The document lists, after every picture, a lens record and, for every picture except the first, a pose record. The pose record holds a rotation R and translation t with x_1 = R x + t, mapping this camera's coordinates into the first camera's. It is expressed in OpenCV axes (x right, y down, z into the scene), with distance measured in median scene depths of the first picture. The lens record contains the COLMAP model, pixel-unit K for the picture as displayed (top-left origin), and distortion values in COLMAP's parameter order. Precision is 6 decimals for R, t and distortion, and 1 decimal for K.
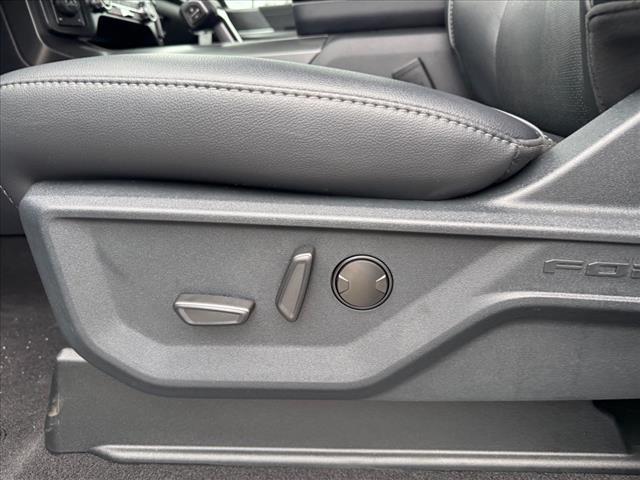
lens RADIAL K [[470.5, 0, 320.0], [0, 470.5, 240.0], [0, 0, 1]] dist [0.000199, -0.006898]
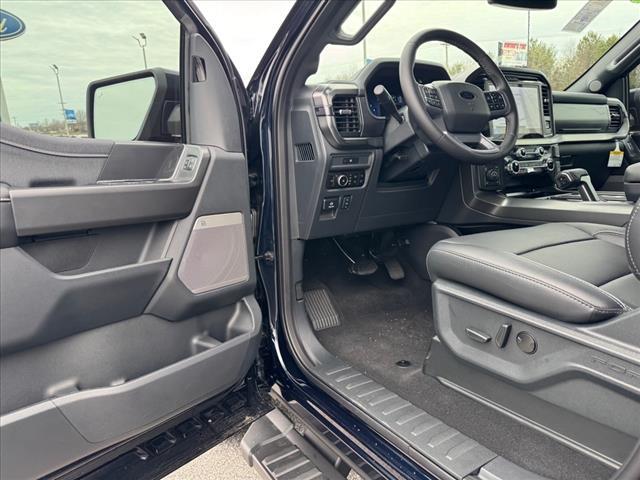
lens RADIAL K [[470.5, 0, 320.0], [0, 470.5, 240.0], [0, 0, 1]] dist [0.000199, -0.006898]
pose [[0.615837, 0.163783, -0.770662, 1.270008], [-0.246379, 0.969131, 0.009080, -0.201139], [0.748359, 0.184283, 0.637180, -1.623814]]
